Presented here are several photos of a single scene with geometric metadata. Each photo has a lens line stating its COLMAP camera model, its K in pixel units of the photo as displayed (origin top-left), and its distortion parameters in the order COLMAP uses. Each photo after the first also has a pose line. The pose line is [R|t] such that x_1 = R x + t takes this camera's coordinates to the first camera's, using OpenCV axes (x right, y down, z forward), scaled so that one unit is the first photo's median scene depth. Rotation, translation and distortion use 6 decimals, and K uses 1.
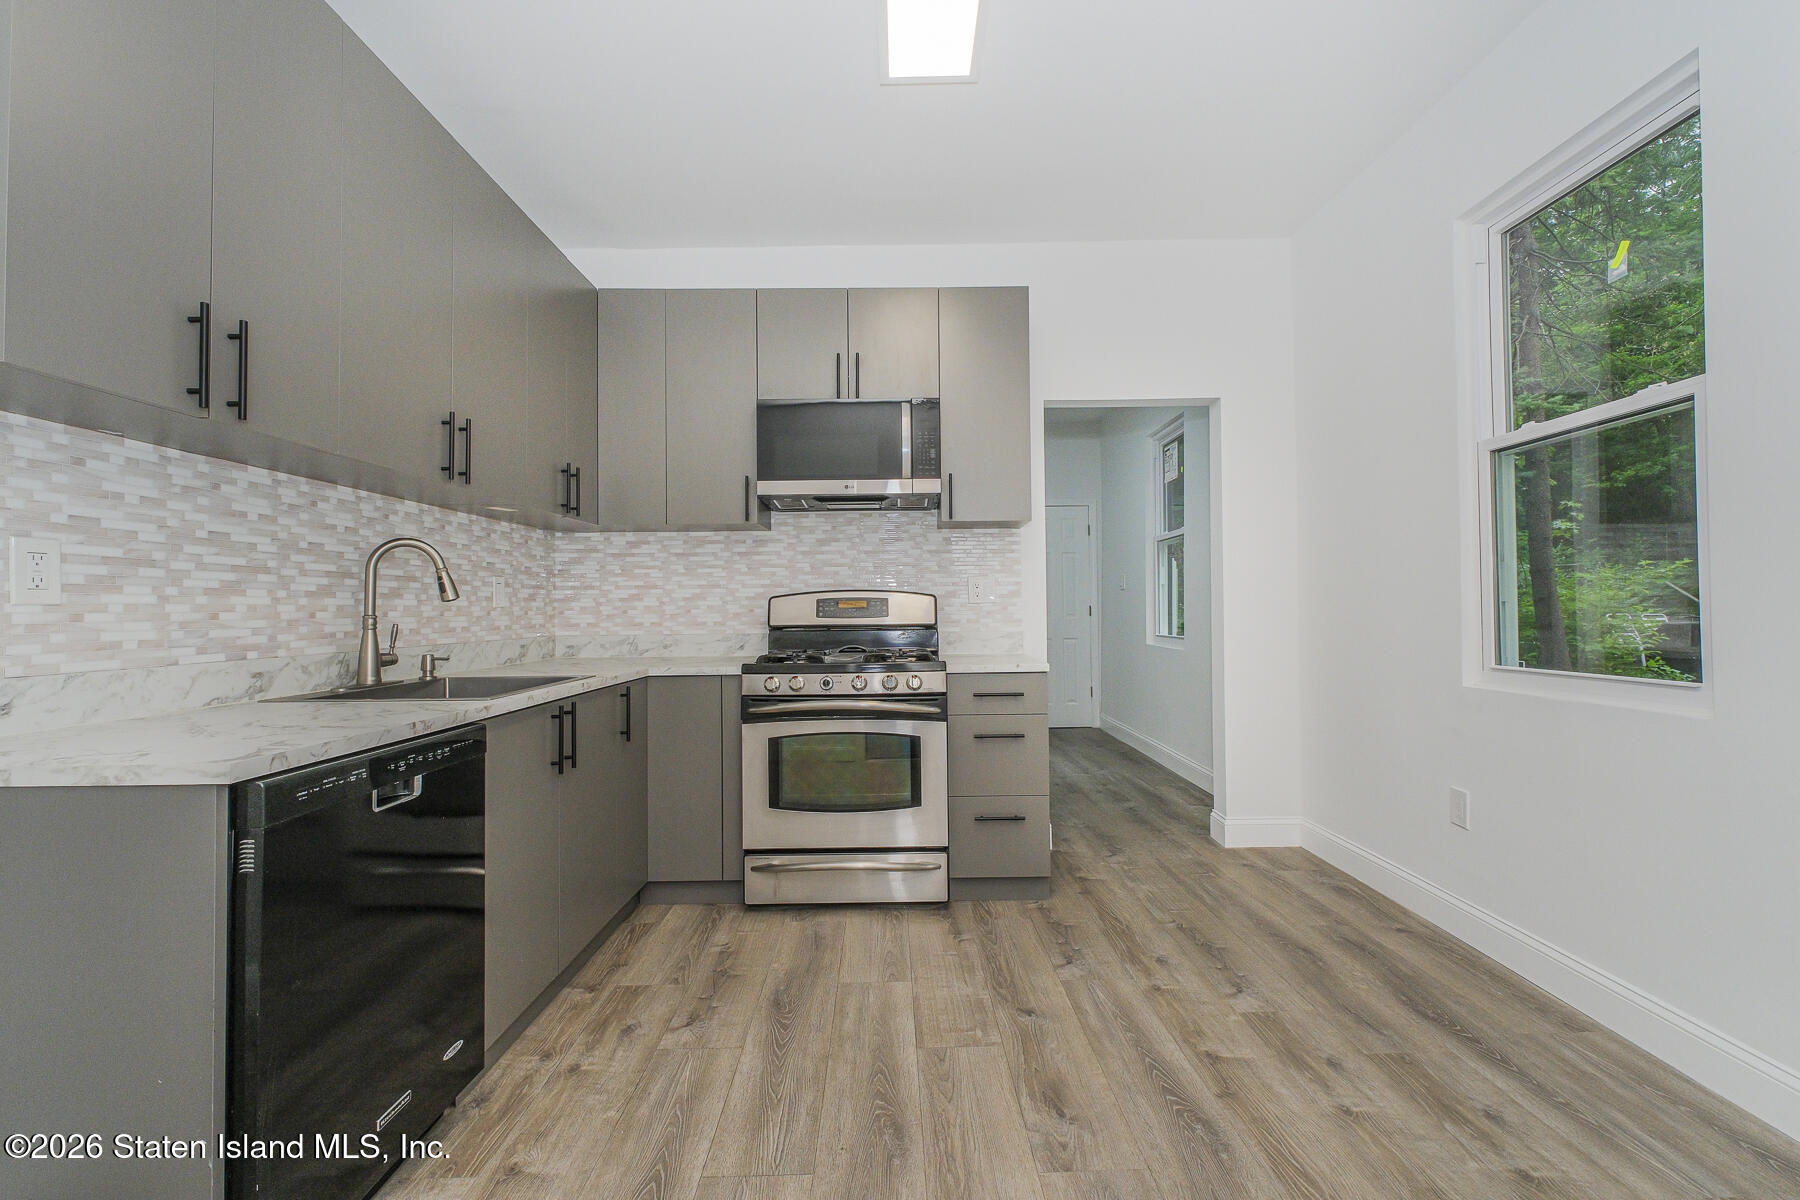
lens RADIAL K [[753.5, 0, 905.2], [0, 753.5, 598.6], [0, 0, 1]] dist [-0.003515, 0.000172]
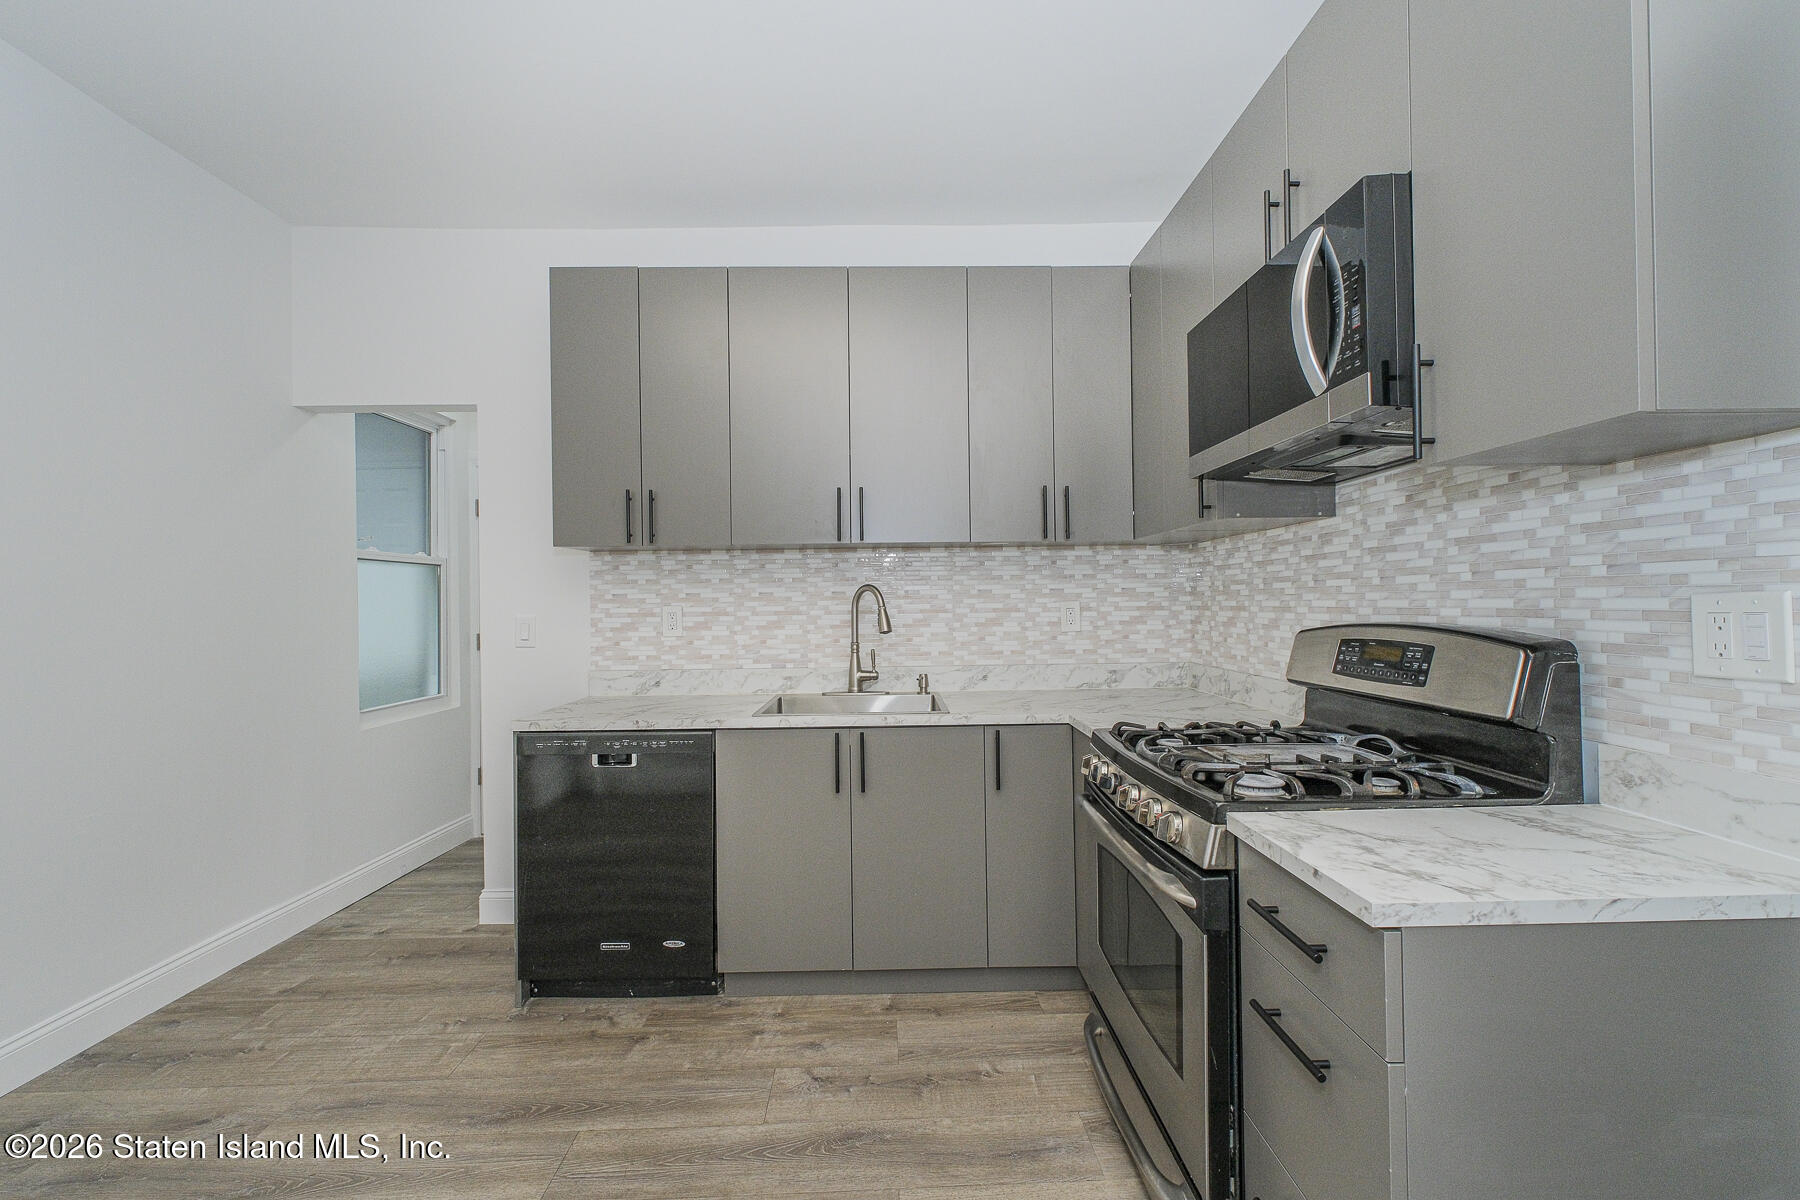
lens RADIAL K [[753.5, 0, 905.2], [0, 753.5, 598.6], [0, 0, 1]] dist [-0.003515, 0.000172]
pose [[0.015084, 0.004905, -0.999874, 0.658572], [0.026609, 0.999632, 0.005306, -0.061740], [0.999532, -0.026686, 0.014948, 1.058786]]
